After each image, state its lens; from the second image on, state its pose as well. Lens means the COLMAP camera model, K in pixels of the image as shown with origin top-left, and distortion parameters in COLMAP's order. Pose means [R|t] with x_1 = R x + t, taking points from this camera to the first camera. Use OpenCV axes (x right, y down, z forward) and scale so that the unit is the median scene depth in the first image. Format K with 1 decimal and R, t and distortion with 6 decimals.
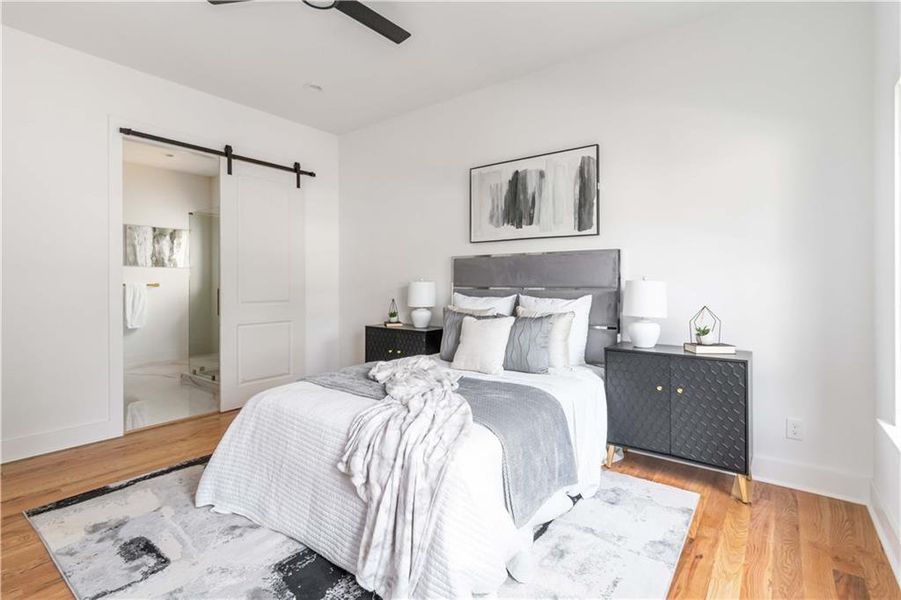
lens RADIAL K [[427.5, 0, 452.6], [0, 427.5, 285.1], [0, 0, 1]] dist [0.001707, -0.000106]
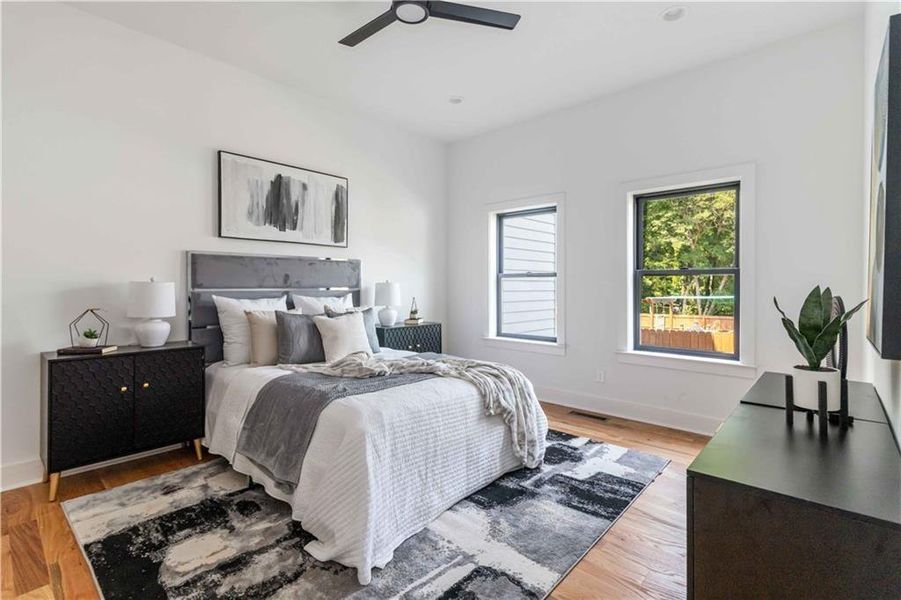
lens RADIAL K [[427.5, 0, 450.7], [0, 427.5, 292.8], [0, 0, 1]] dist [0.001707, -0.000106]
pose [[0.084599, -0.027040, 0.996048, -0.865170], [-0.002282, 0.999624, 0.027331, -0.012982], [-0.996412, -0.004586, 0.084505, 0.515944]]
